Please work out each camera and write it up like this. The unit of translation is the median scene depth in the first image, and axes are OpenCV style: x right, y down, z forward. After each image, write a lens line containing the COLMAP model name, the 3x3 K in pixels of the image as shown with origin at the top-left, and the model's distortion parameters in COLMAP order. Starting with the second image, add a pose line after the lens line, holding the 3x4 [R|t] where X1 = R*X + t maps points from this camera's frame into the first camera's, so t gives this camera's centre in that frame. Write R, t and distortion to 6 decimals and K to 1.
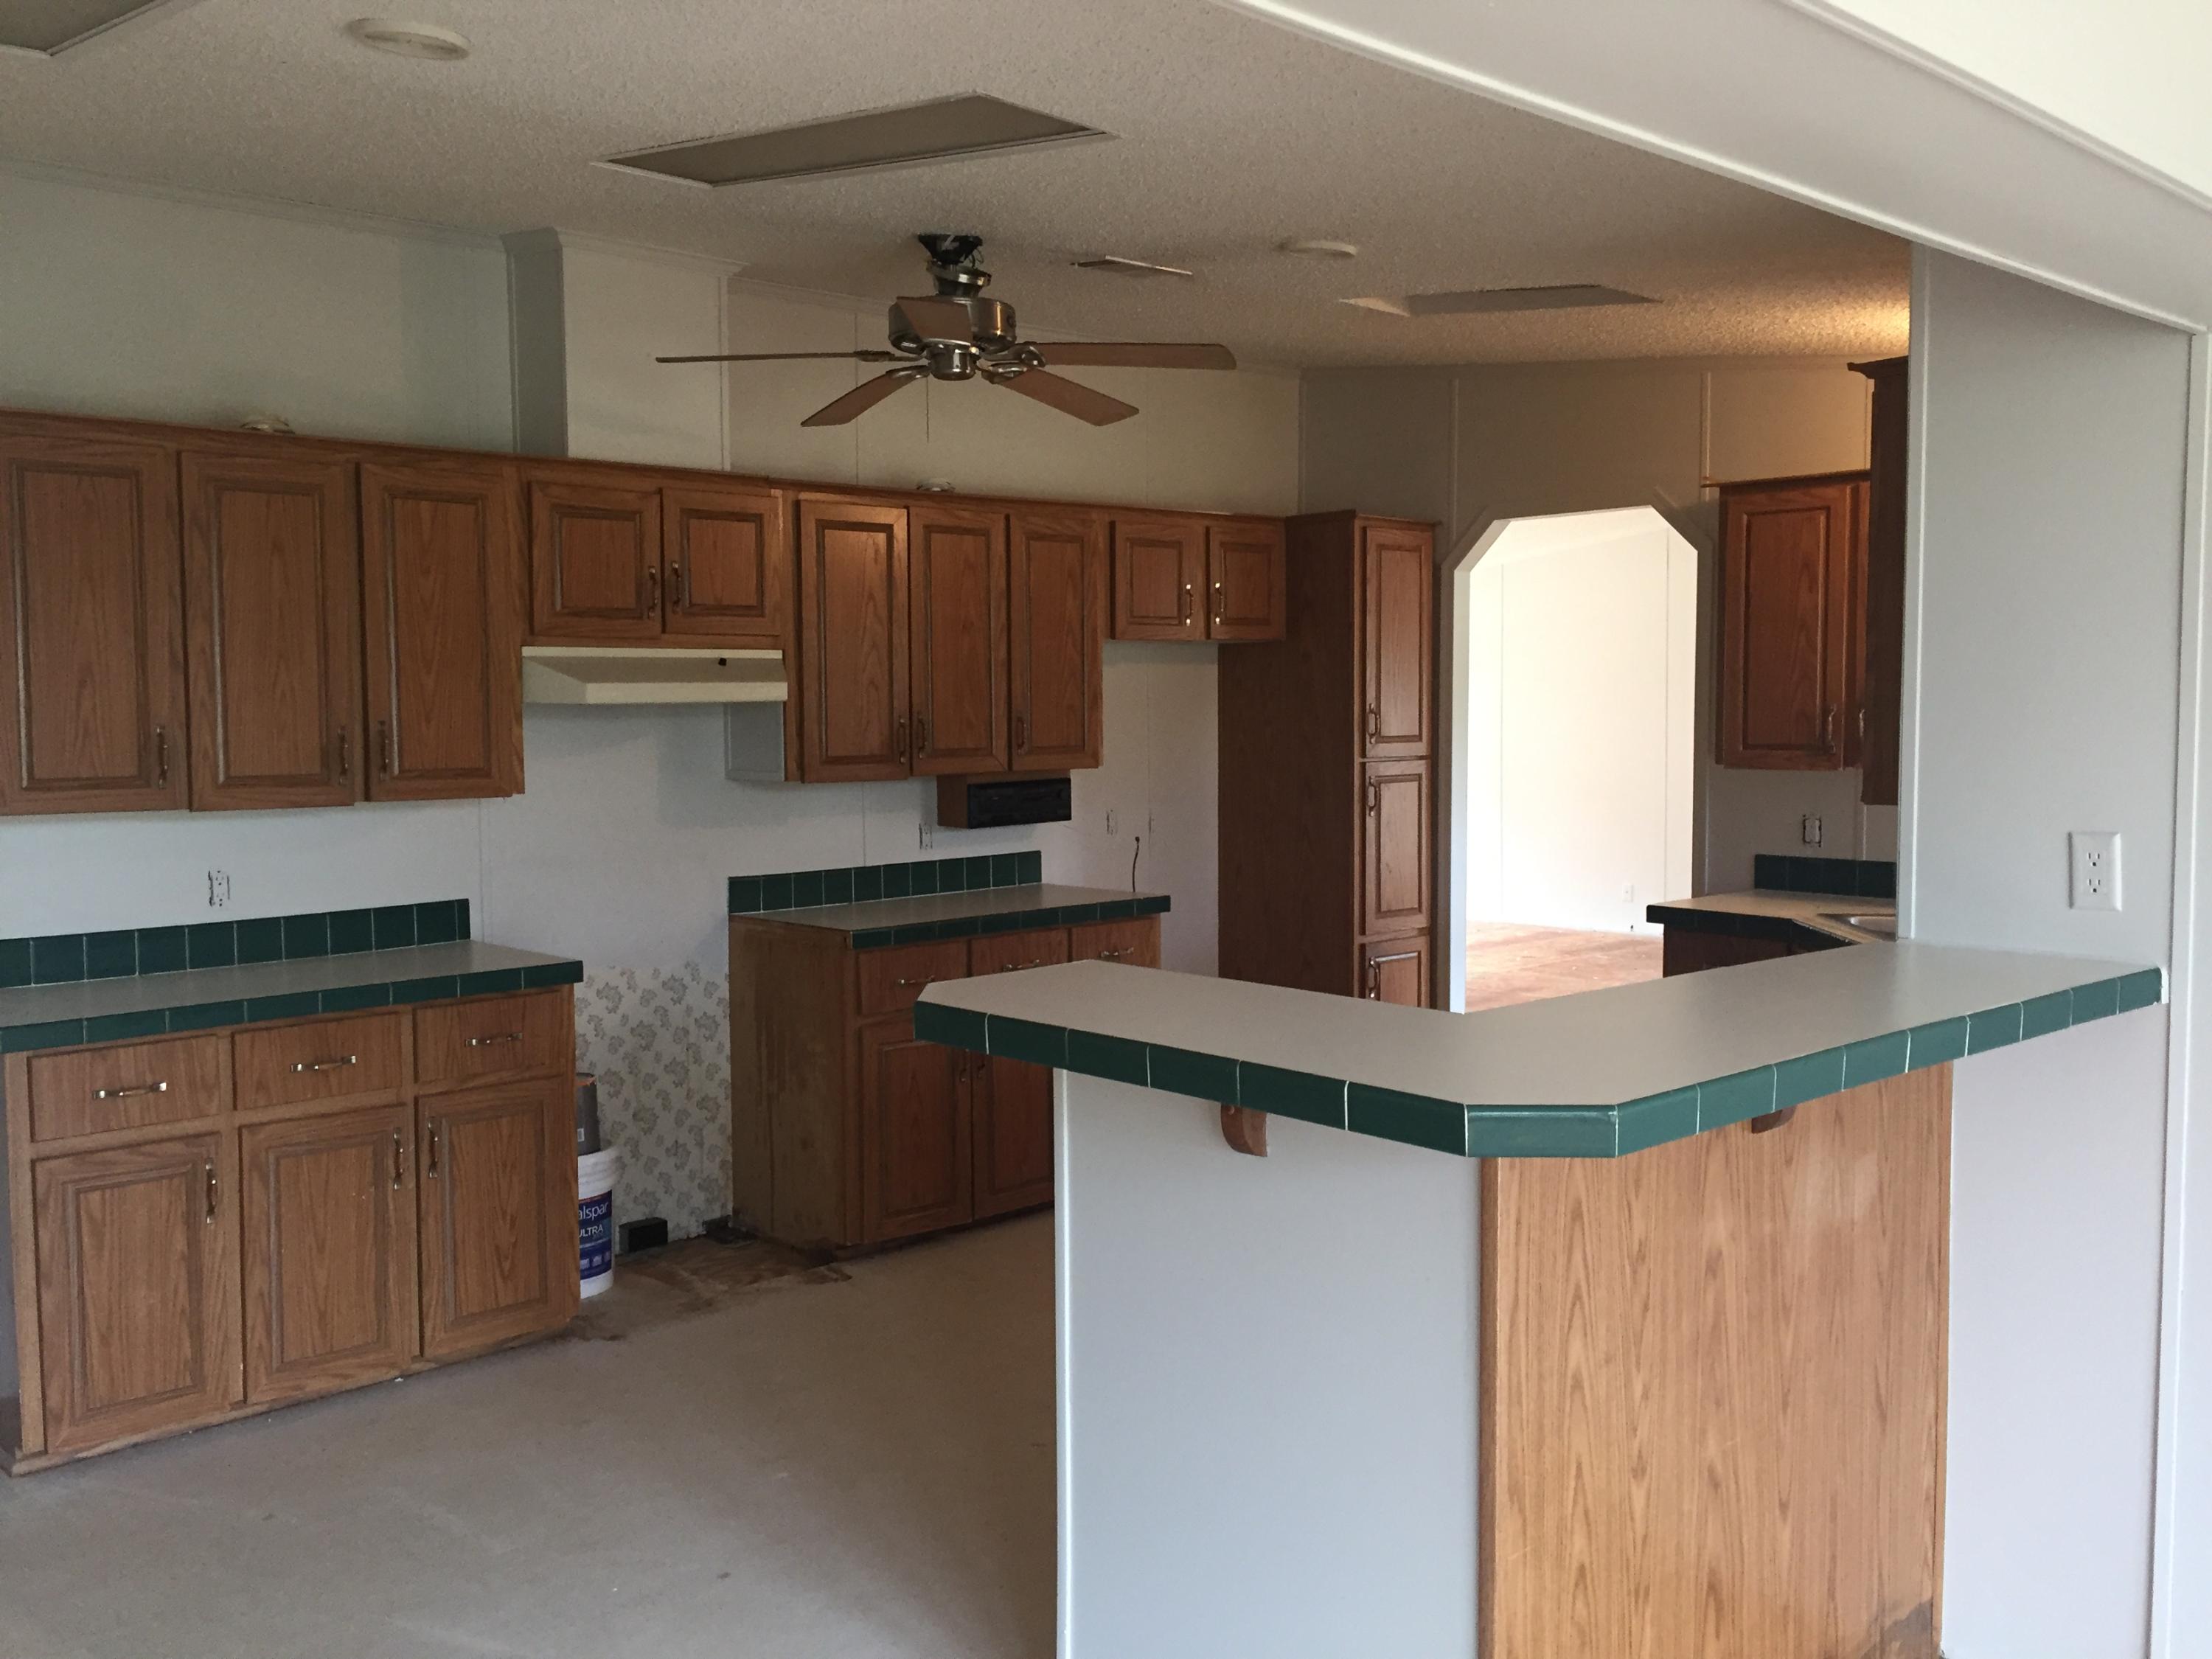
lens RADIAL K [[1912.8, 0, 1105.9], [0, 1912.8, 825.9], [0, 0, 1]] dist [0.058572, -0.076107]
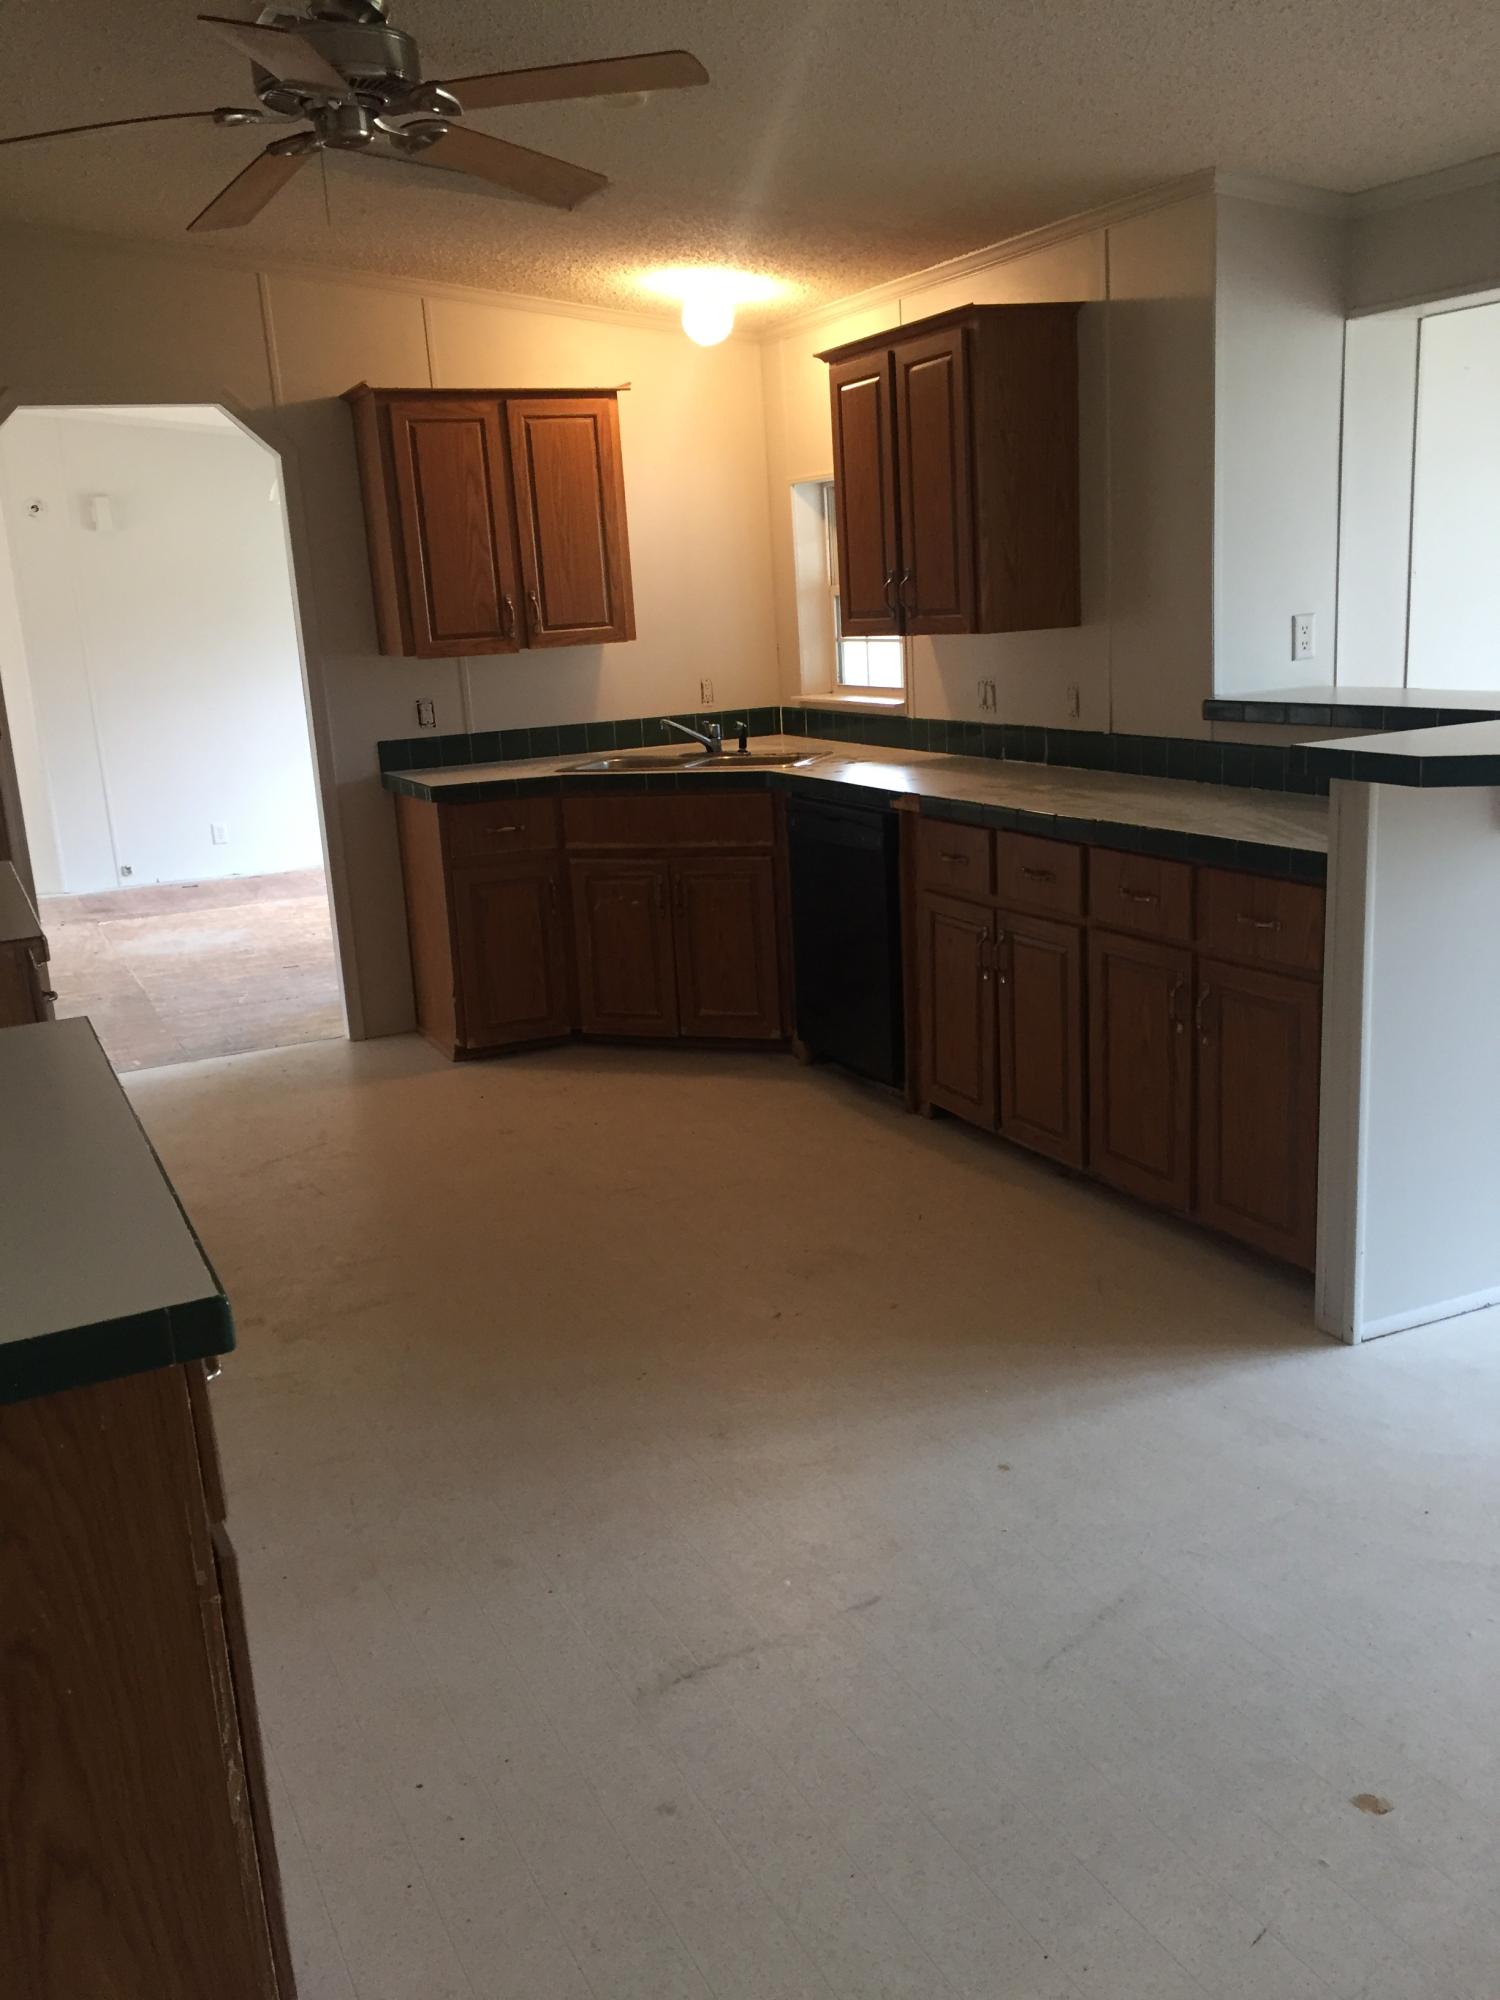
lens RADIAL K [[1729.5, 0, 750.2], [0, 1729.5, 1004.4], [0, 0, 1]] dist [0.058572, -0.076107]
pose [[0.290644, -0.230306, 0.928701, -0.605379], [0.119373, 0.971745, 0.203622, -0.017713], [-0.949356, 0.051681, 0.309924, 0.523836]]
